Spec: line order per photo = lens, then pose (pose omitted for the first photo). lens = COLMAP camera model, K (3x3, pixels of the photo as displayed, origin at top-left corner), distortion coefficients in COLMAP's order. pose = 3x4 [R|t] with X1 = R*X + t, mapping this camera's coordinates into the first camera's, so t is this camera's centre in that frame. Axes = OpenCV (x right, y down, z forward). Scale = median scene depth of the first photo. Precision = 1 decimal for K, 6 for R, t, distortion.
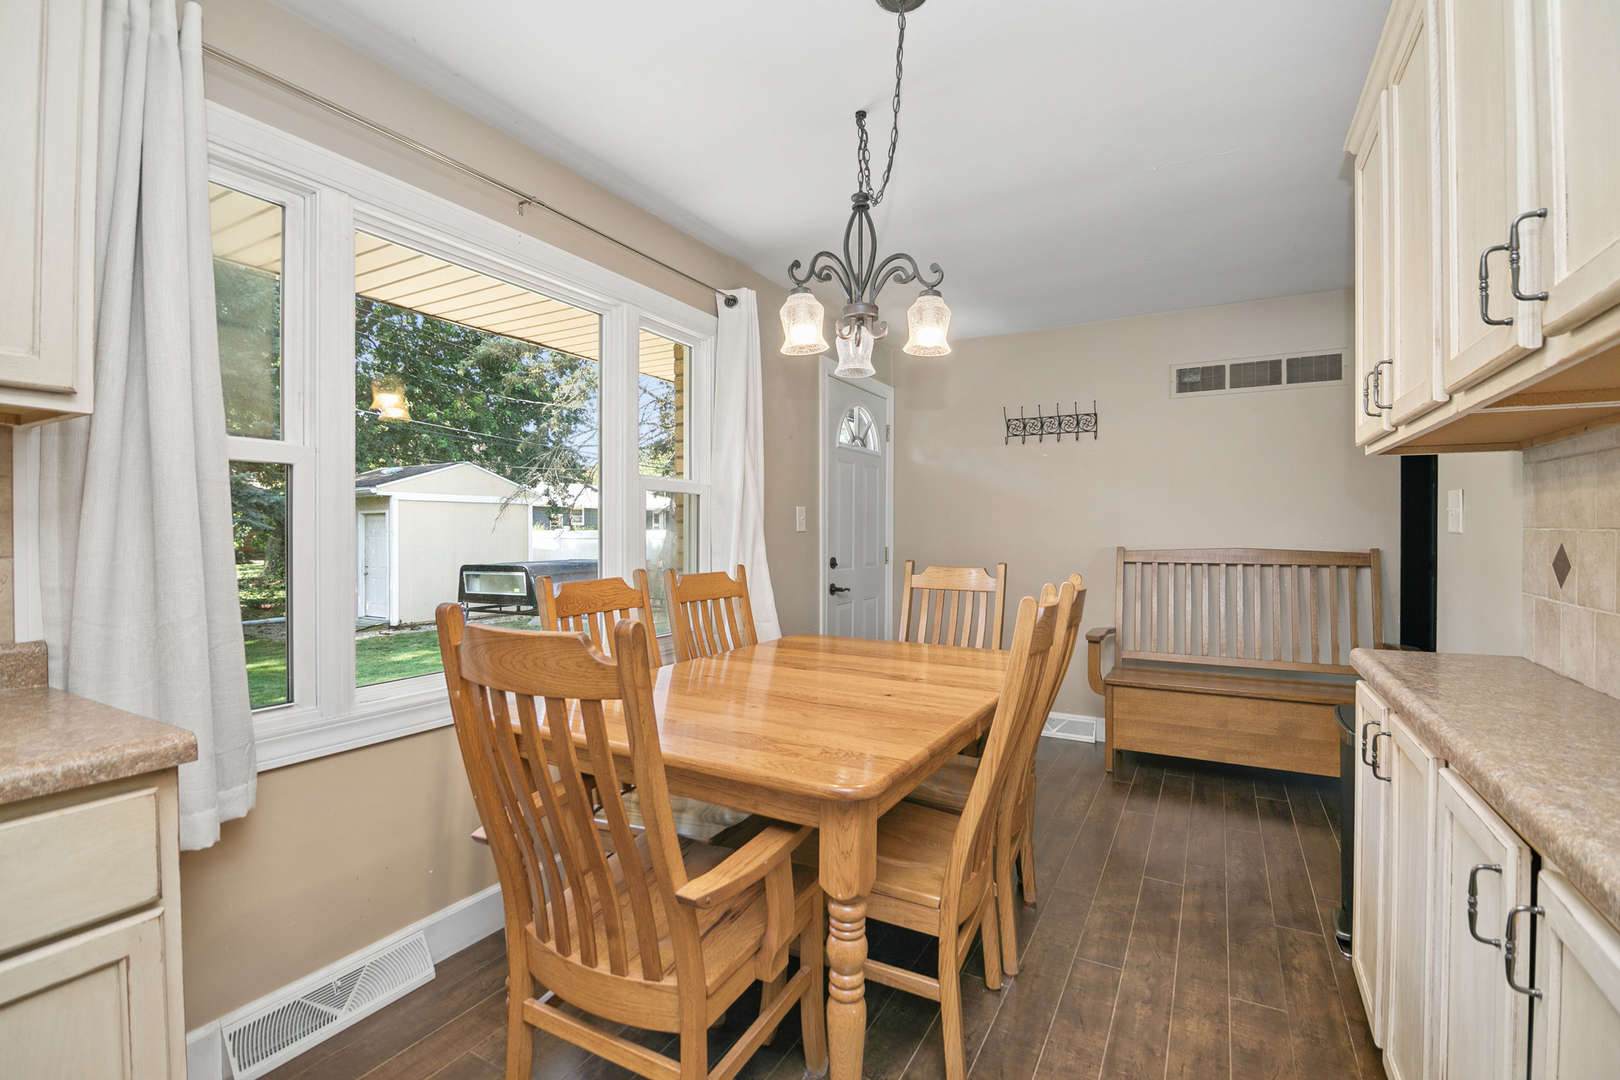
lens RADIAL K [[731.3, 0, 810.0], [0, 731.3, 540.0], [0, 0, 1]] dist [-0.000874, -0.012466]
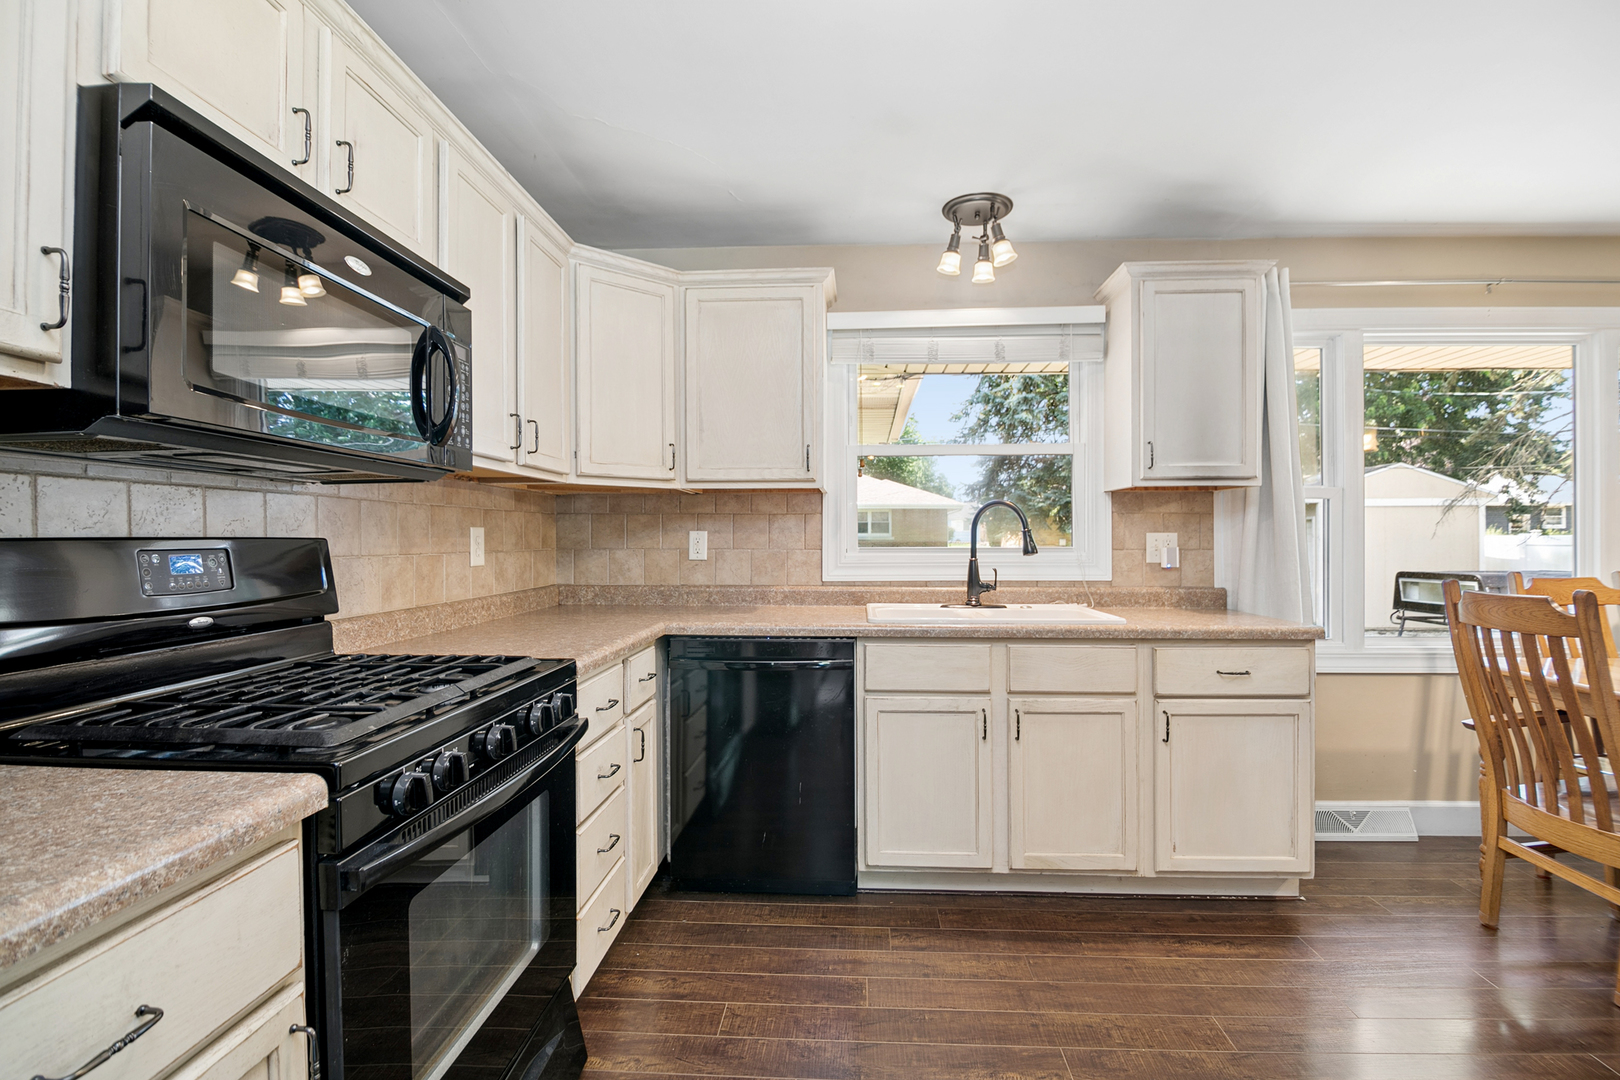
lens RADIAL K [[731.3, 0, 810.0], [0, 731.3, 540.0], [0, 0, 1]] dist [-0.000874, -0.012466]
pose [[0.444447, -0.002298, -0.895802, 0.034729], [-0.005342, 0.999972, -0.005216, 0.001014], [0.895789, 0.007103, 0.444422, -0.104804]]
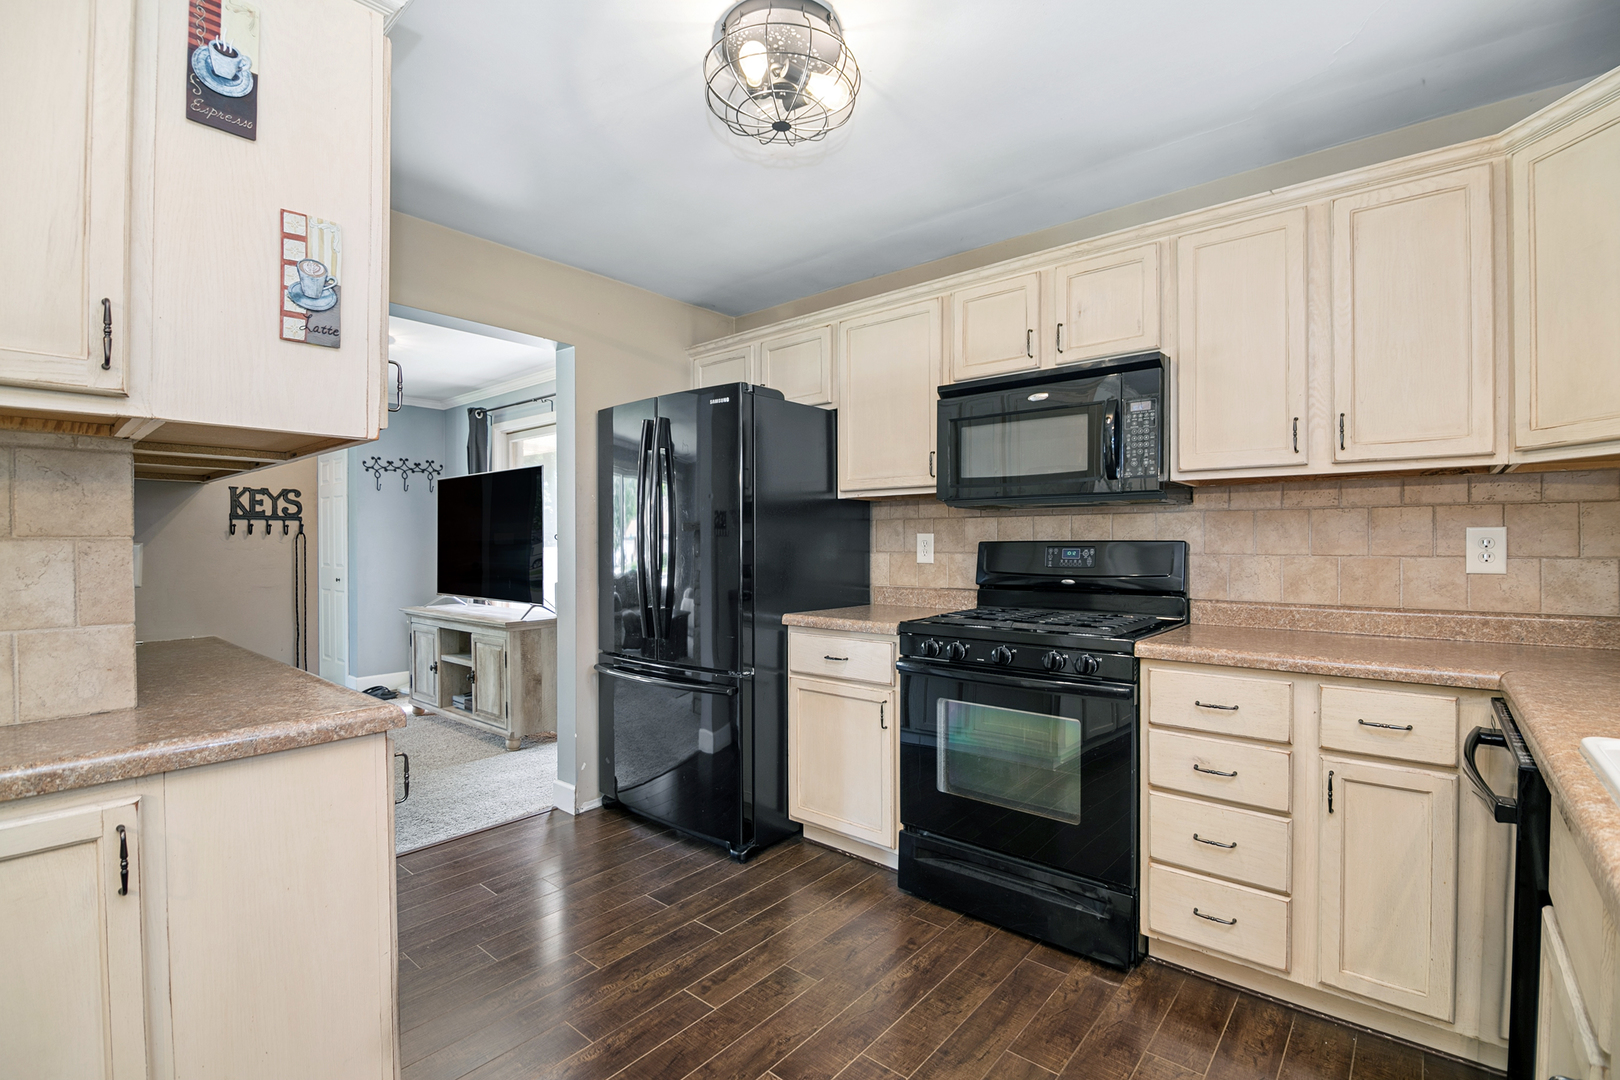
lens RADIAL K [[731.3, 0, 810.0], [0, 731.3, 540.0], [0, 0, 1]] dist [-0.000874, -0.012466]
pose [[-0.982205, -0.002764, 0.187792, -0.051944], [-0.002487, 0.999995, 0.001712, 0.000328], [-0.187796, 0.001214, -0.982207, 0.065102]]
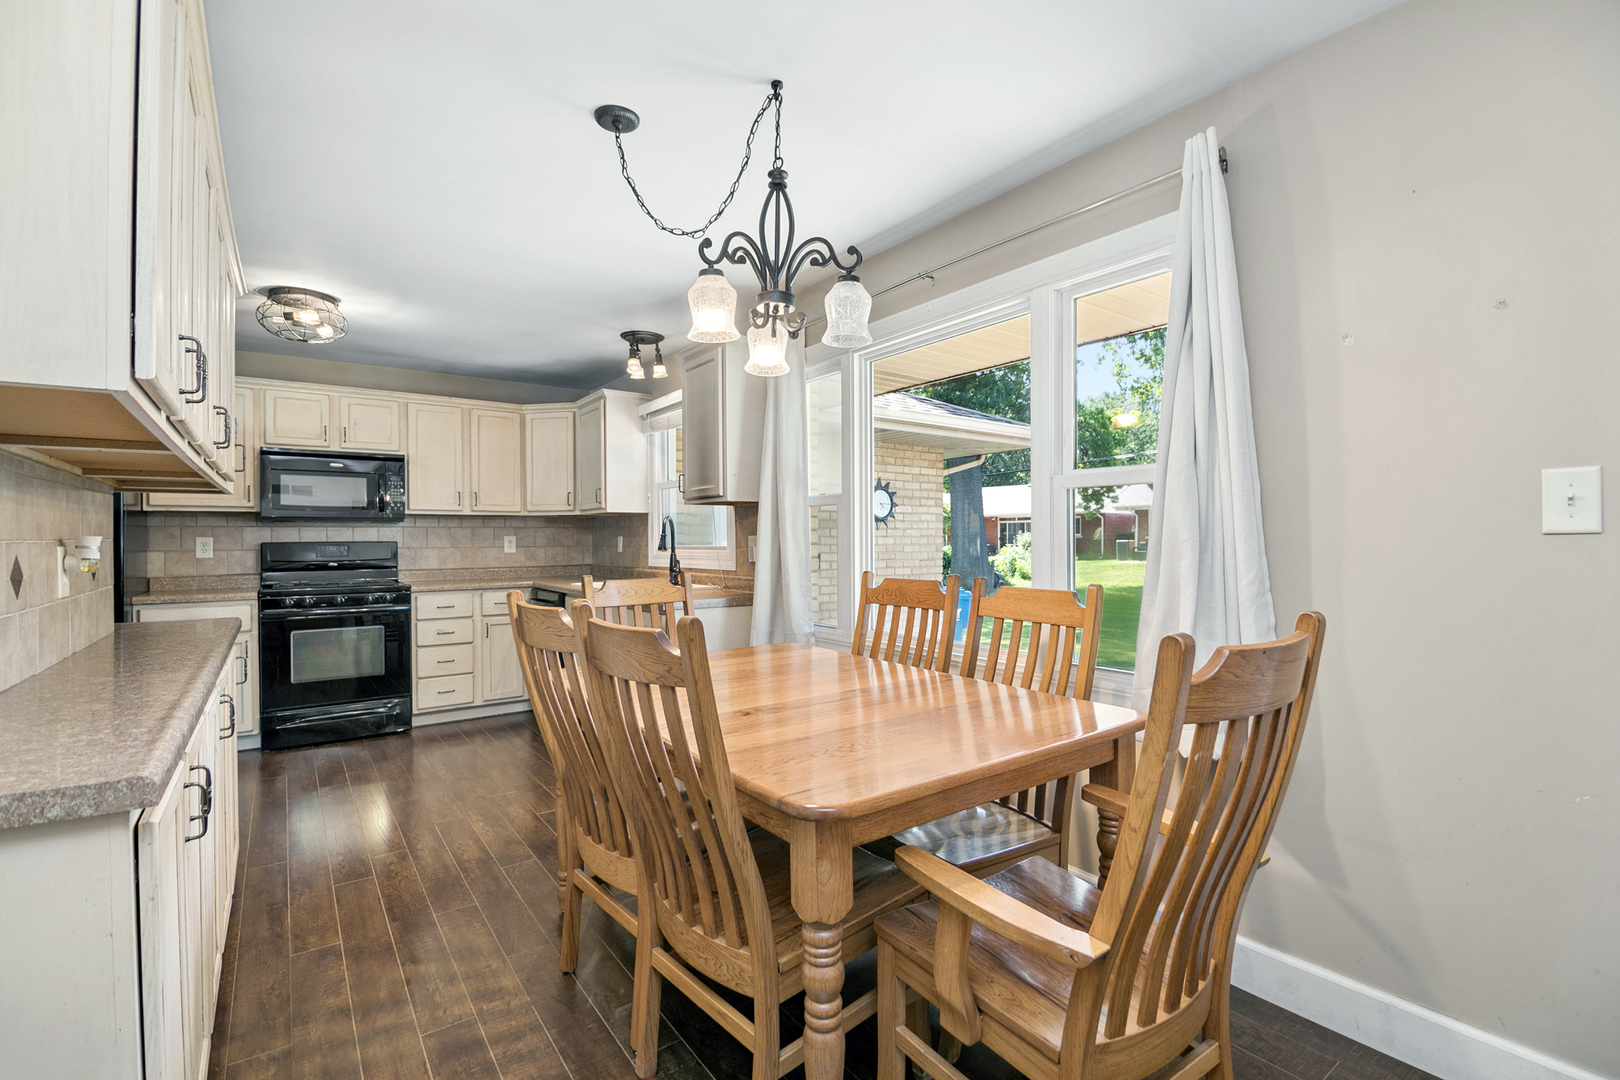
lens RADIAL K [[731.3, 0, 810.0], [0, 731.3, 540.0], [0, 0, 1]] dist [-0.000874, -0.012466]
pose [[-0.418386, 0.001068, -0.908269, 0.134845], [-0.002664, 0.999994, 0.002404, -0.001692], [0.908265, 0.003426, -0.418381, 0.213046]]
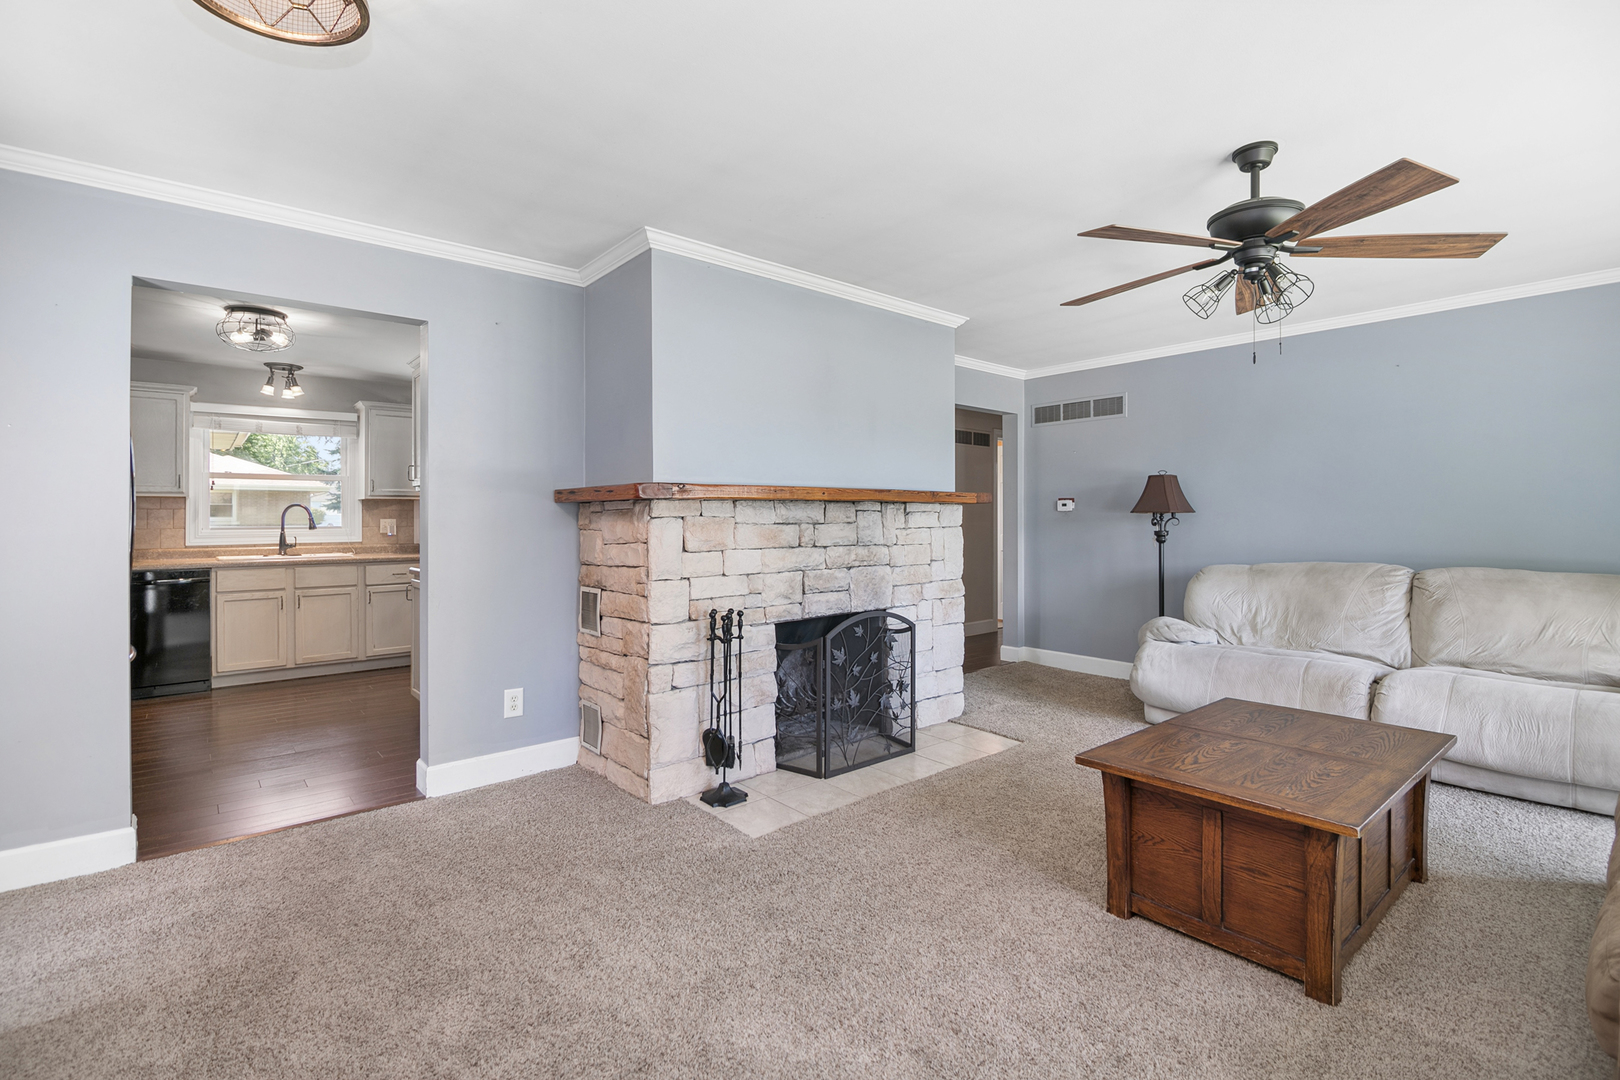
lens RADIAL K [[764.7, 0, 824.1], [0, 764.7, 511.7], [0, 0, 1]] dist [-0.010932, 0.000225]
pose [[0.941770, -0.013454, -0.335987, 0.305300], [0.006742, 0.999754, -0.021133, 0.004485], [0.336189, 0.017637, 0.941629, -0.275513]]
